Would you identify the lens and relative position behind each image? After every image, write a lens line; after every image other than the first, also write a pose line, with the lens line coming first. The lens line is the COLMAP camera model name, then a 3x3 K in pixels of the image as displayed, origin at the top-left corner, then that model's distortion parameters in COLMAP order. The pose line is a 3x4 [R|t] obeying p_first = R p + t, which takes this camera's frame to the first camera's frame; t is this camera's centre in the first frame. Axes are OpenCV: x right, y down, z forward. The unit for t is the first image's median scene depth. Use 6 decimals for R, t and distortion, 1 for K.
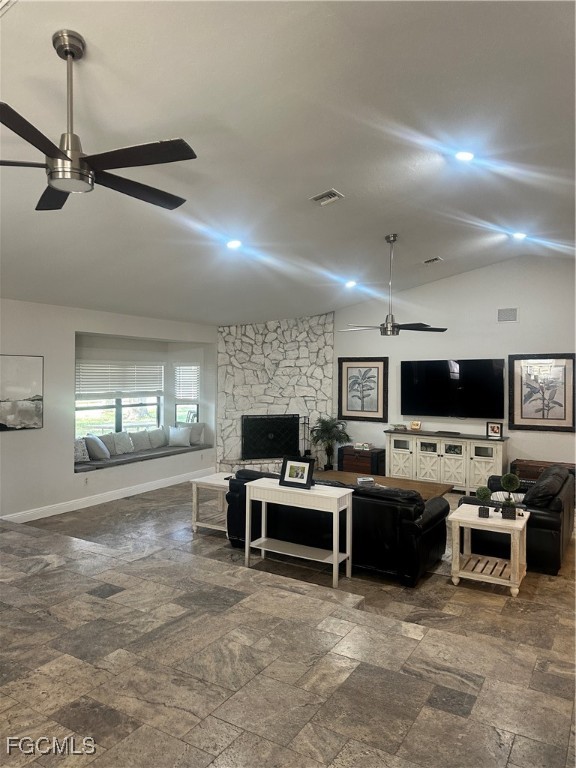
lens RADIAL K [[544.8, 0, 289.7], [0, 544.8, 380.2], [0, 0, 1]] dist [0.005143, -0.011747]
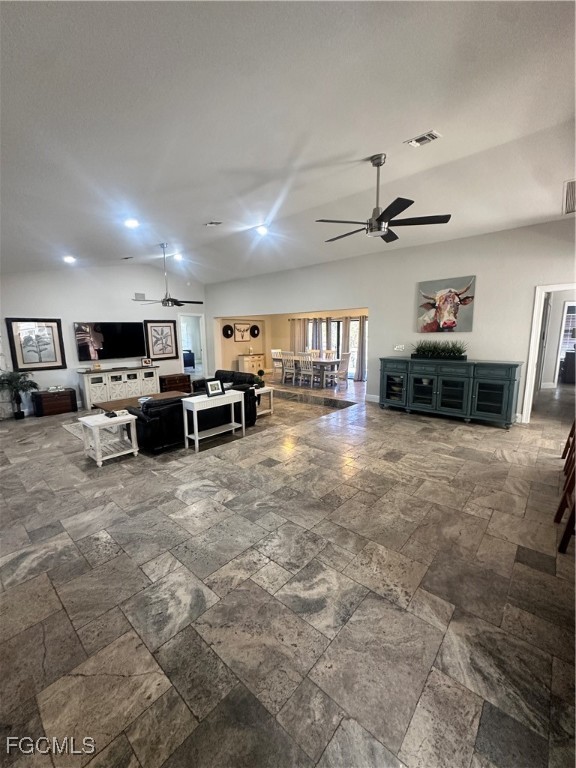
lens RADIAL K [[311.6, 0, 287.9], [0, 311.6, 383.0], [0, 0, 1]] dist [0.017730, 0.000101]
pose [[0.189670, -0.173638, 0.966372, -0.543298], [0.029022, 0.984799, 0.171253, -0.004821], [-0.981419, -0.004435, 0.191827, 0.347966]]
